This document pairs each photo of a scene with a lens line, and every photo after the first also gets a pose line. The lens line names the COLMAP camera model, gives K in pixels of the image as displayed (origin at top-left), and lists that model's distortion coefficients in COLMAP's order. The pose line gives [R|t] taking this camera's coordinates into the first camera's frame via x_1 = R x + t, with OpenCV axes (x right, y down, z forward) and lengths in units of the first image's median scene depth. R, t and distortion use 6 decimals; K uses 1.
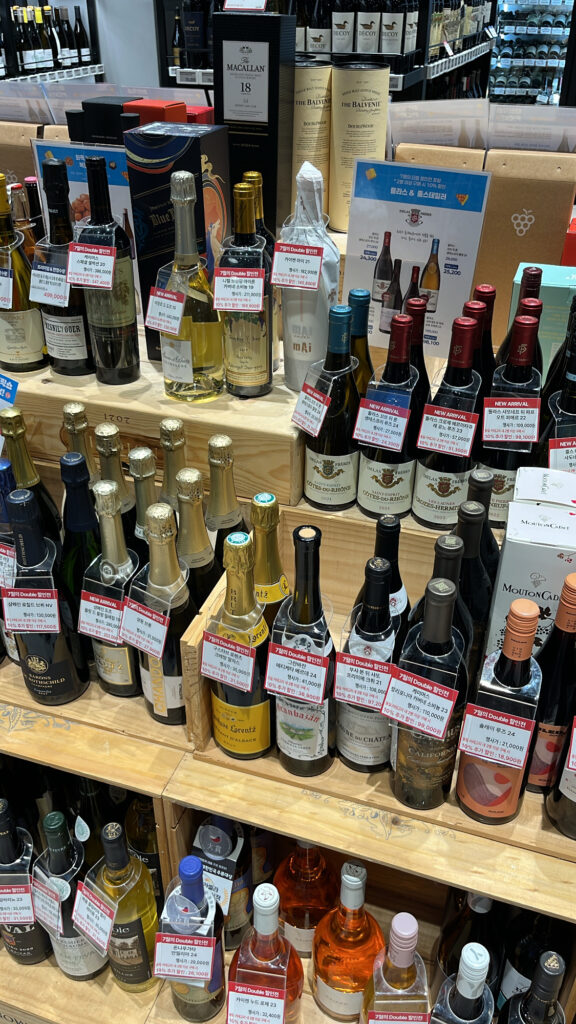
lens RADIAL K [[792.1, 0, 288.0], [0, 792.1, 512.0], [0, 0, 1]] dist [-0.001349, 0.000194]
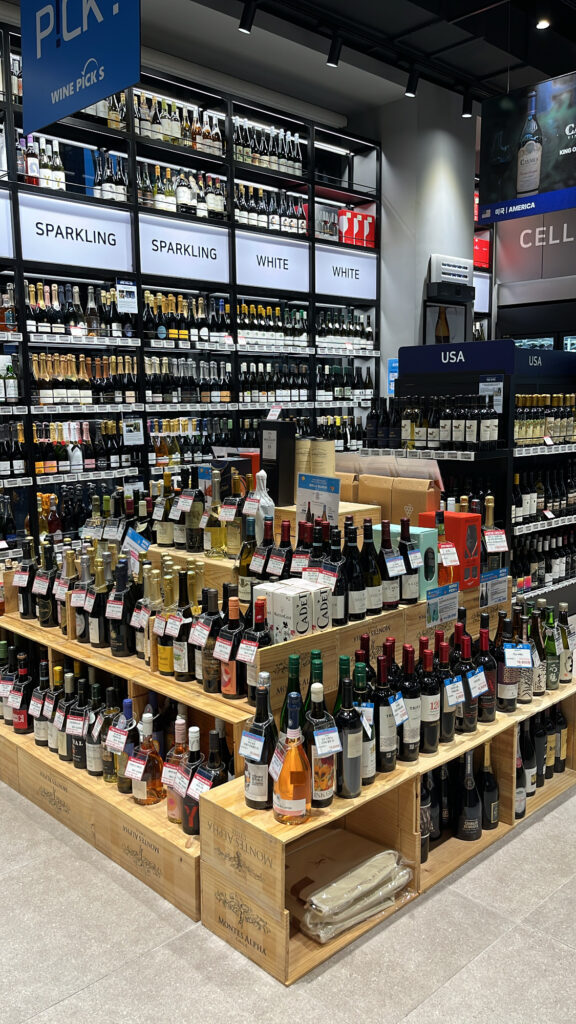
lens RADIAL K [[831.1, 0, 288.0], [0, 831.1, 512.0], [0, 0, 1]] dist [-0.006357, -0.011416]
pose [[0.878028, 0.047606, -0.476236, 1.262173], [-0.250927, 0.893109, -0.373352, 0.611295], [0.407557, 0.447313, 0.796121, -0.970463]]
